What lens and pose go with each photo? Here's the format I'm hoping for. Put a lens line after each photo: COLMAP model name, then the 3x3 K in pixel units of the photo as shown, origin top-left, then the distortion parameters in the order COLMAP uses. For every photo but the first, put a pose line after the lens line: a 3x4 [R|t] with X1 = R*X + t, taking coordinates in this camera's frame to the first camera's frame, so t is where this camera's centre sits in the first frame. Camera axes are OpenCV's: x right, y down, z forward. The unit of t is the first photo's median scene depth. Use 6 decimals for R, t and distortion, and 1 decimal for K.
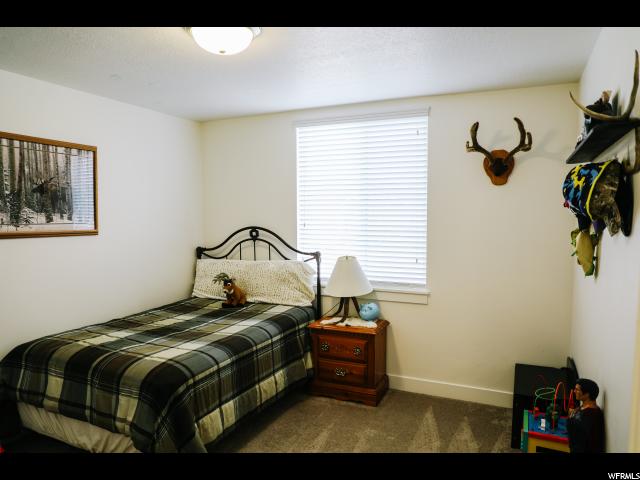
lens RADIAL K [[431.4, 0, 321.5], [0, 431.4, 239.4], [0, 0, 1]] dist [-0.092391, 0.049934]
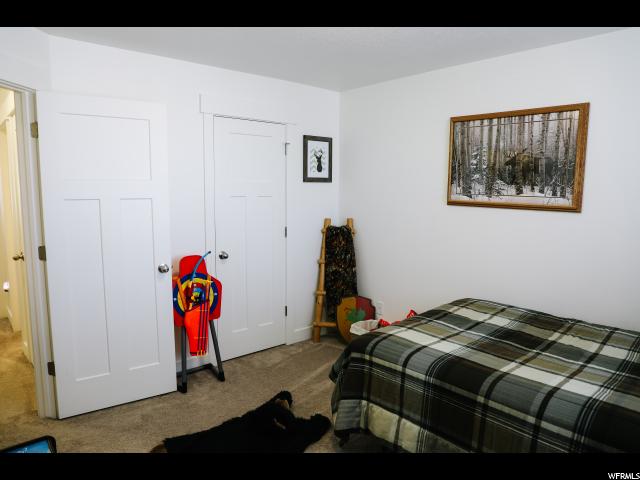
lens RADIAL K [[431.4, 0, 321.5], [0, 431.4, 239.4], [0, 0, 1]] dist [-0.092391, 0.049934]
pose [[-0.403433, 0.108040, -0.908608, 0.483929], [-0.061232, 0.987591, 0.144619, -0.054438], [0.912958, 0.113980, -0.391811, 1.018242]]
